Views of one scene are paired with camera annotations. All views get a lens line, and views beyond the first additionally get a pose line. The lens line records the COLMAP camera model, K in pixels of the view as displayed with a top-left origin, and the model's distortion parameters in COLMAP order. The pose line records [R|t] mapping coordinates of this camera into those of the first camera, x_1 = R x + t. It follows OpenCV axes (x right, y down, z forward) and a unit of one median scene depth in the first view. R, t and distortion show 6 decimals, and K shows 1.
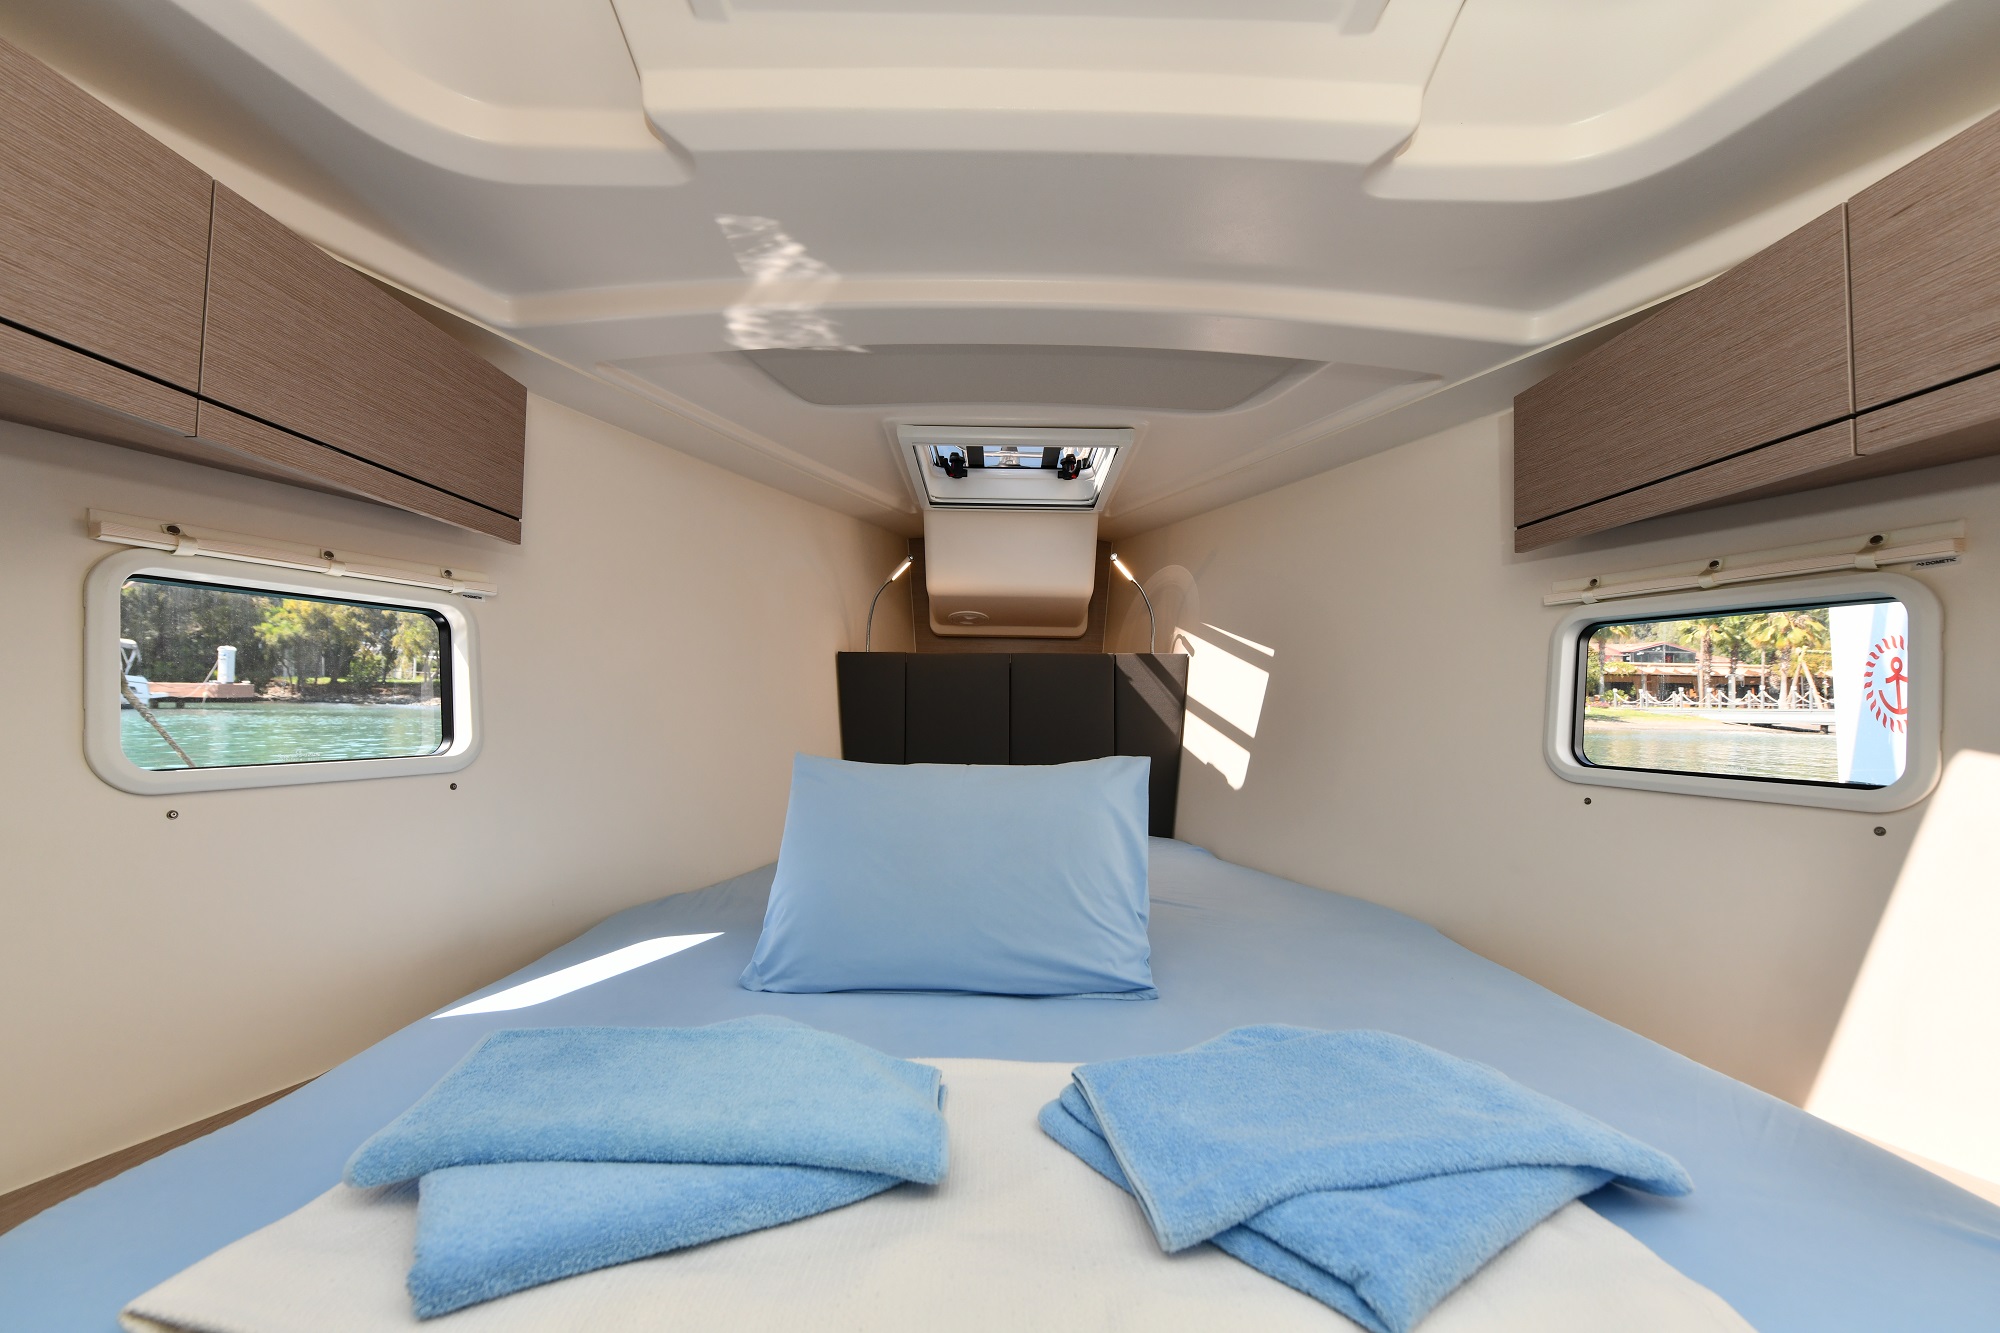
lens RADIAL K [[777.8, 0, 995.7], [0, 777.8, 670.7], [0, 0, 1]] dist [-0.017368, 0.000828]
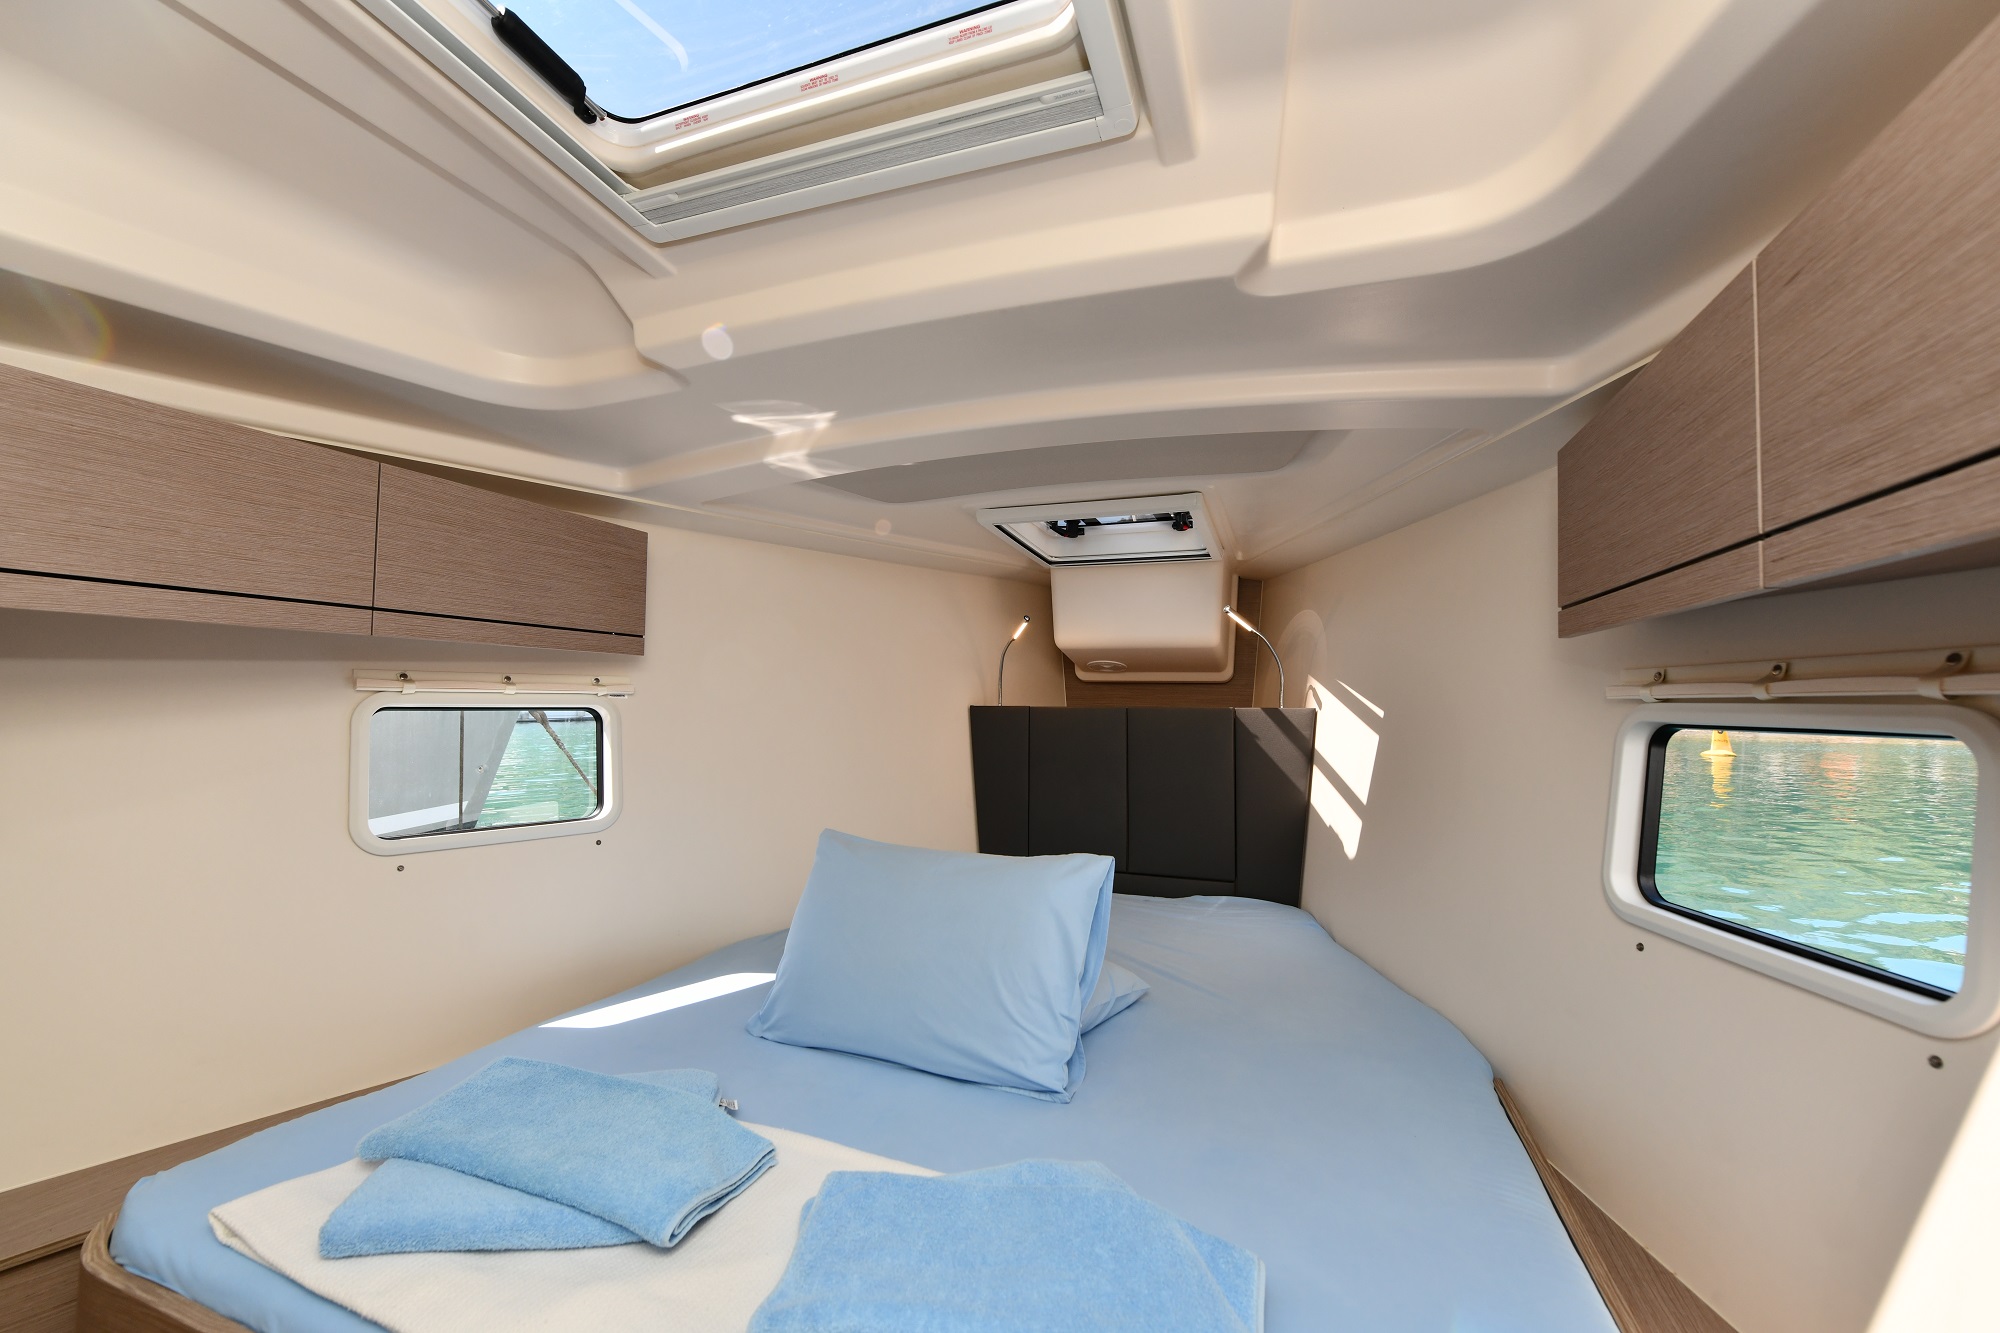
lens RADIAL K [[777.8, 0, 1009.1], [0, 777.8, 669.2], [0, 0, 1]] dist [-0.017368, 0.000828]
pose [[0.936516, -0.015924, -0.350263, 0.424292], [0.015736, 0.999870, -0.003383, -0.131254], [0.350272, -0.002343, 0.936645, 0.000690]]
